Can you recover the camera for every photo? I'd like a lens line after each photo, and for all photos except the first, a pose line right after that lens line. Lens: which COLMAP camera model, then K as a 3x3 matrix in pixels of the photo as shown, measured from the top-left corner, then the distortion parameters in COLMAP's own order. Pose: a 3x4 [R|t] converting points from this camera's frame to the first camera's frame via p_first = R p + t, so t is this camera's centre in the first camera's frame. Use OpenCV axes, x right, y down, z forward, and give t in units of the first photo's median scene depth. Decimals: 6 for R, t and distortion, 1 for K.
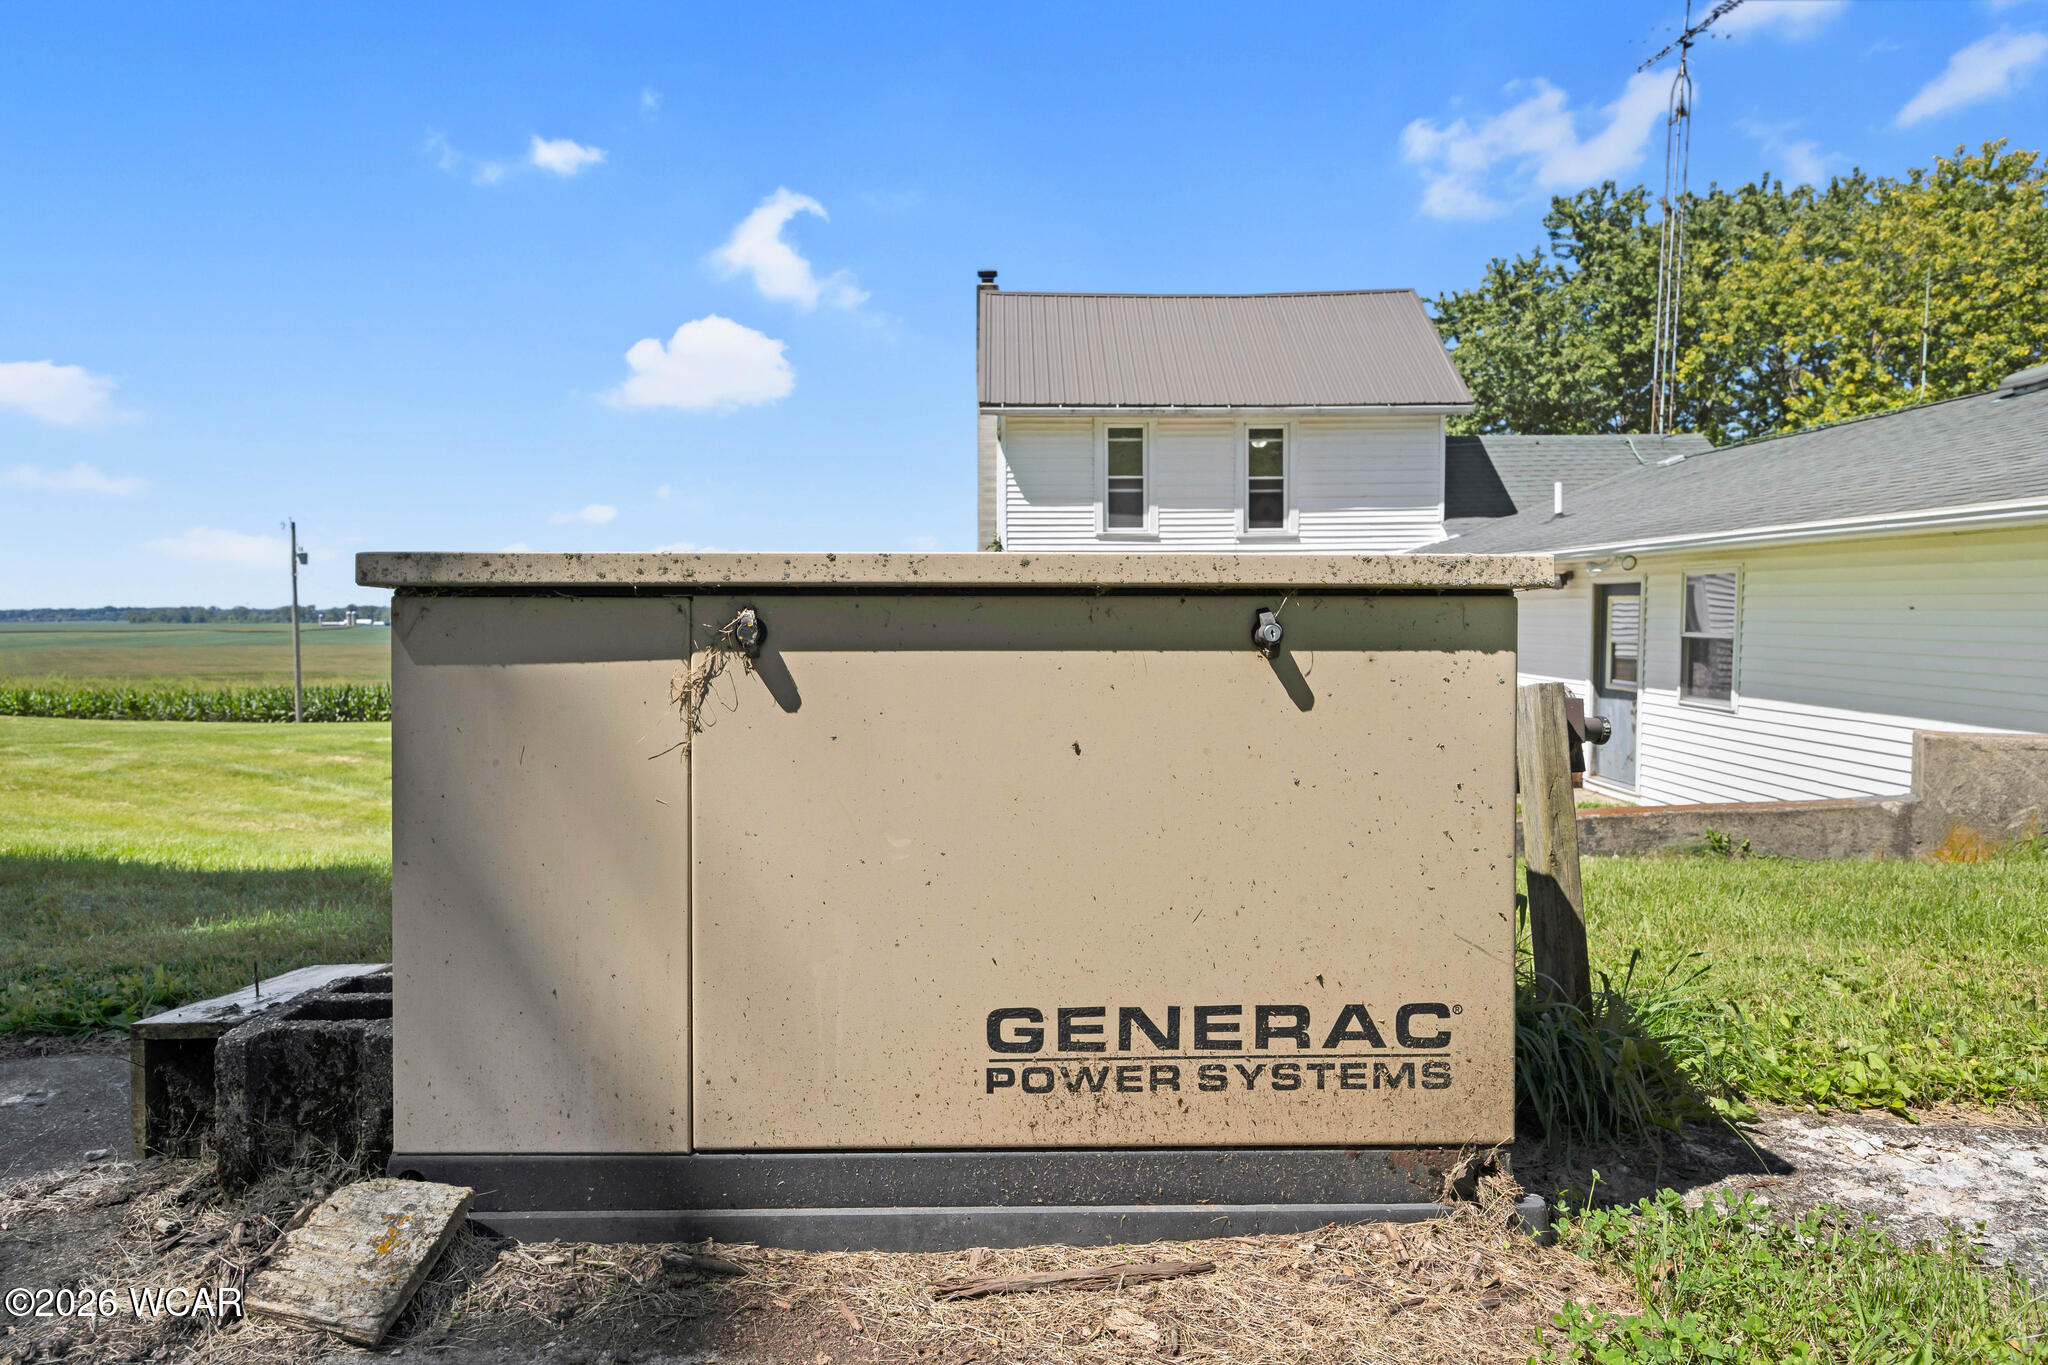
lens RADIAL K [[1194.0, 0, 1024.0], [0, 1194.0, 682.5], [0, 0, 1]] dist [-0.000989, 0.000237]
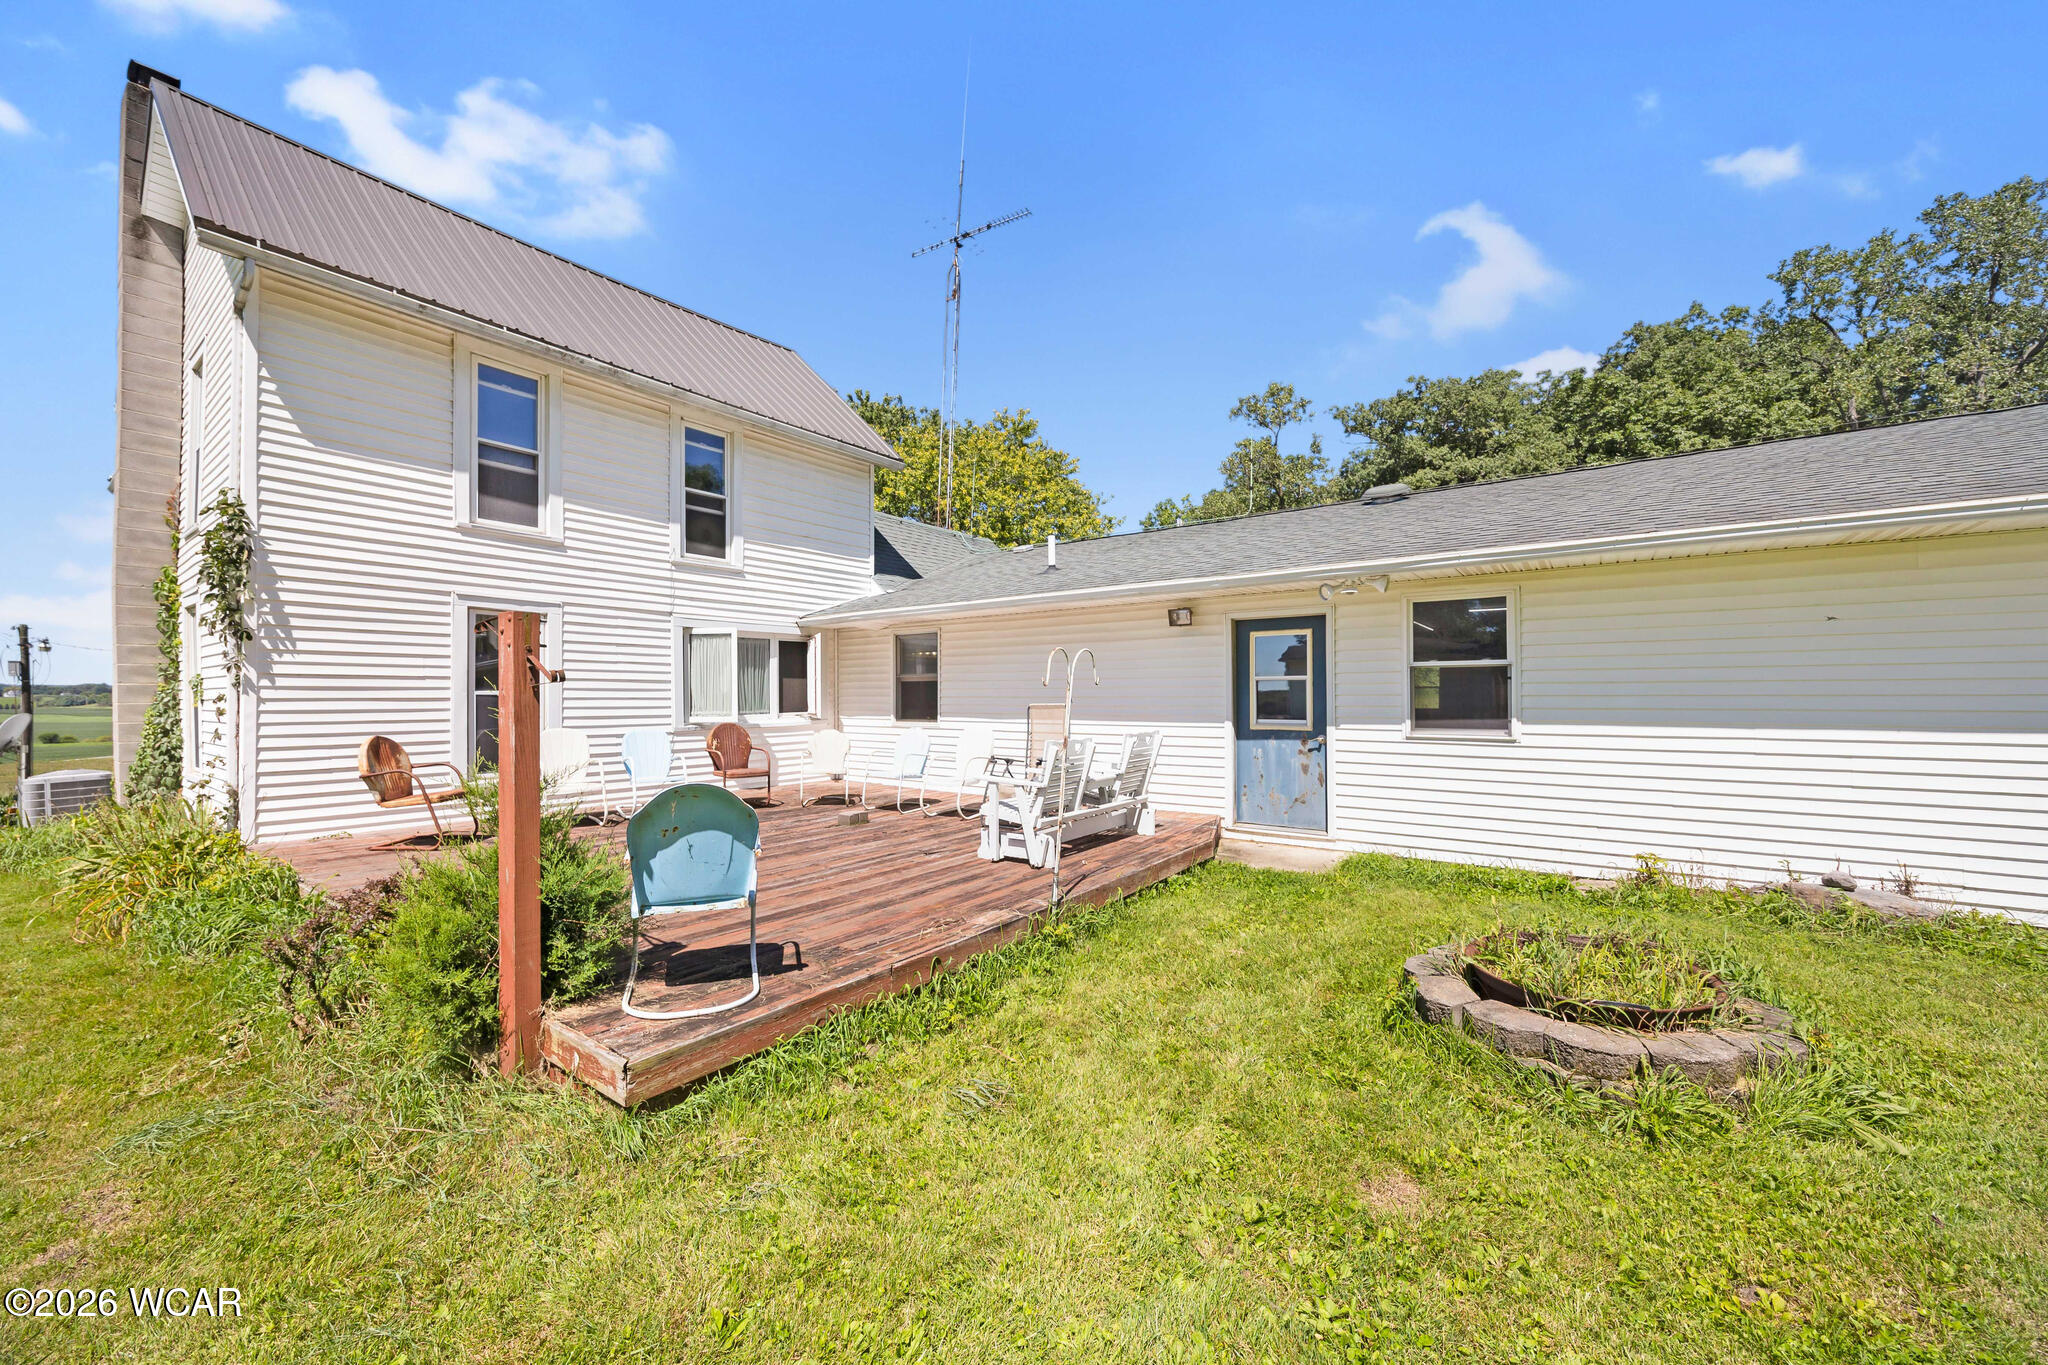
lens RADIAL K [[777.6, 0, 1024.0], [0, 777.6, 682.5], [0, 0, 1]] dist [0.000199, 0.000062]
pose [[0.609796, 0.015379, 0.792410, -0.078985], [0.052349, 0.996847, -0.059632, -0.003022], [-0.790828, 0.077845, 0.607068, 0.536718]]
